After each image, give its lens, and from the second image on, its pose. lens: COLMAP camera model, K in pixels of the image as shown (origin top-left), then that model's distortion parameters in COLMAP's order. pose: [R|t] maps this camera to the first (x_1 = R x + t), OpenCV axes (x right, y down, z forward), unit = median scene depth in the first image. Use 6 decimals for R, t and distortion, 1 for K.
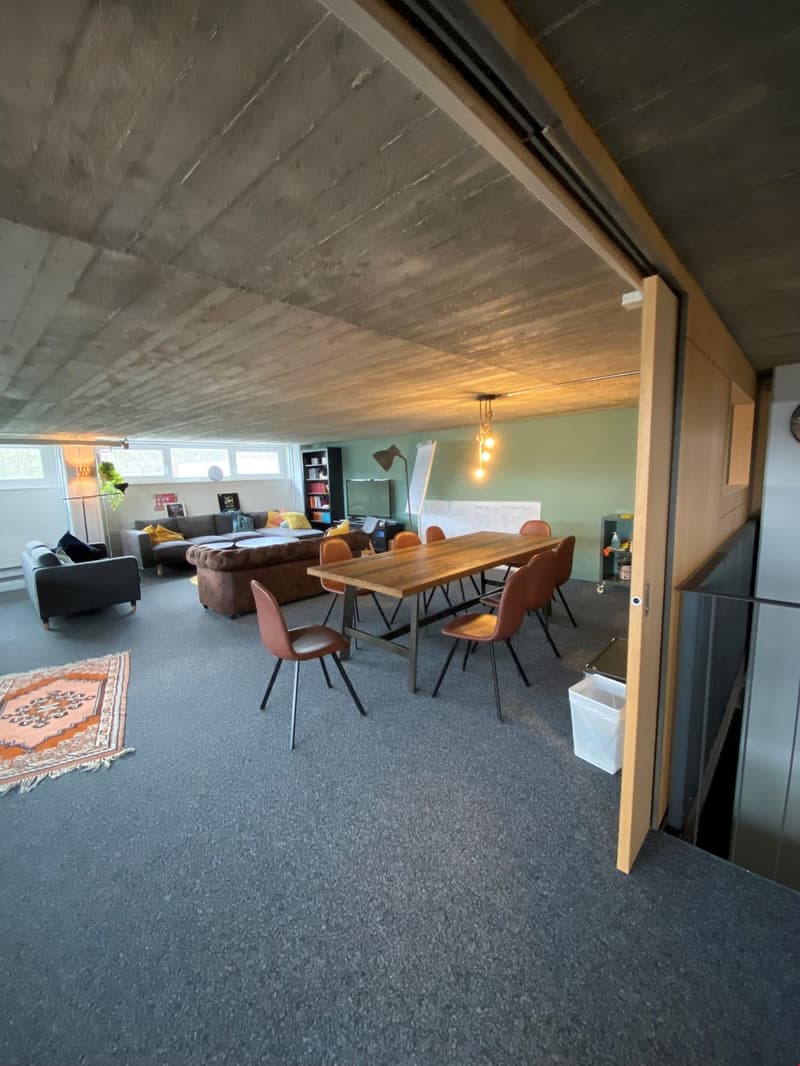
lens RADIAL K [[434.8, 0, 400.1], [0, 434.8, 532.1], [0, 0, 1]] dist [-0.000513, -0.000091]
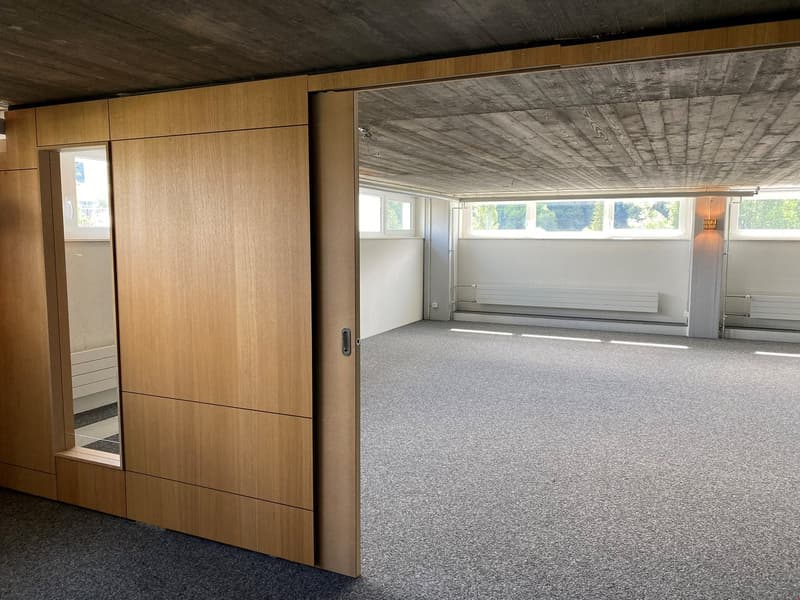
lens RADIAL K [[634.8, 0, 399.8], [0, 634.8, 299.8], [0, 0, 1]] dist [0.023537, -0.011110]
pose [[0.326745, 0.135566, -0.935339, 1.106759], [-0.150908, 0.984446, 0.089966, -0.002119], [0.932987, 0.111754, 0.342120, -0.210744]]
